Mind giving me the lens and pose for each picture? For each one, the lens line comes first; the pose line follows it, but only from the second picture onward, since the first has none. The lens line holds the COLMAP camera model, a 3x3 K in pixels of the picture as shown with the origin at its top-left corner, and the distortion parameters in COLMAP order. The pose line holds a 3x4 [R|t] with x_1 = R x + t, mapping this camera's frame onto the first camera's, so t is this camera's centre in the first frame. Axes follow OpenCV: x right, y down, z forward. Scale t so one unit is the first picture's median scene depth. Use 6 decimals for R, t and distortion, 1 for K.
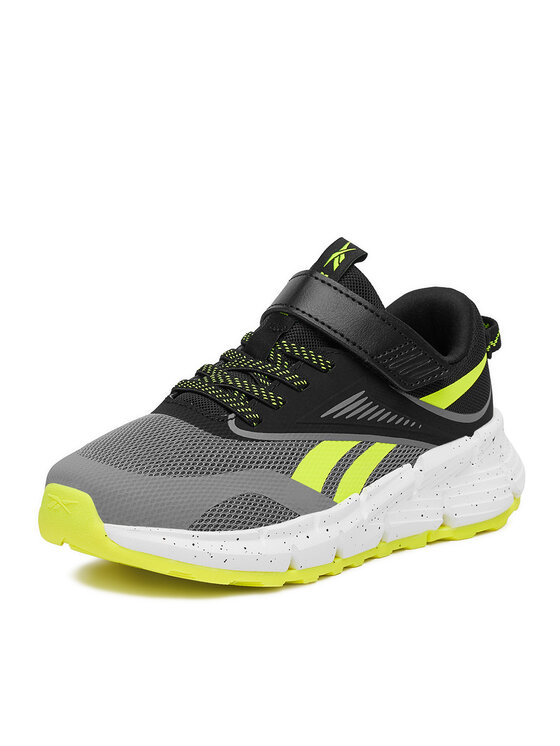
lens RADIAL K [[1797.5, 0, 282.4], [0, 1797.5, 373.8], [0, 0, 1]] dist [-0.492943, 0.000000]
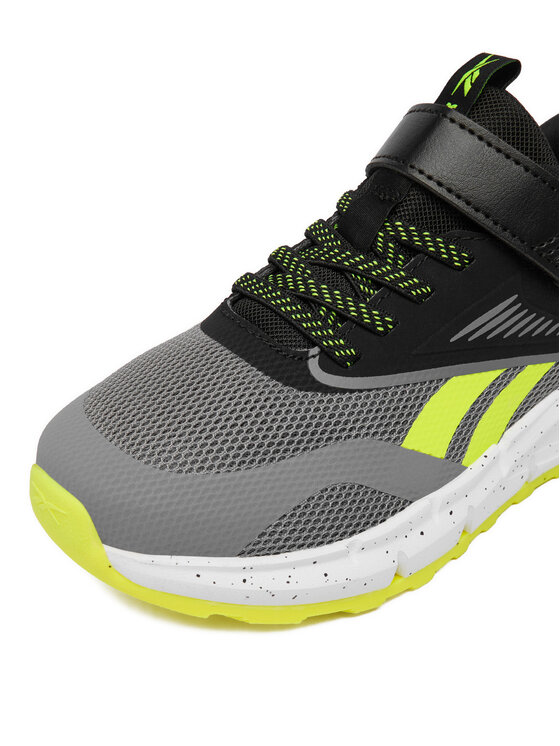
lens RADIAL K [[1031.0, 0, 274.3], [0, 1031.0, 370.3], [0, 0, 1]] dist [-0.134678, 0.000000]
pose [[0.992520, 0.037202, -0.116275, 0.001410], [0.004499, 0.940644, 0.339366, -0.096055], [0.121999, -0.337351, 0.933440, 0.632673]]
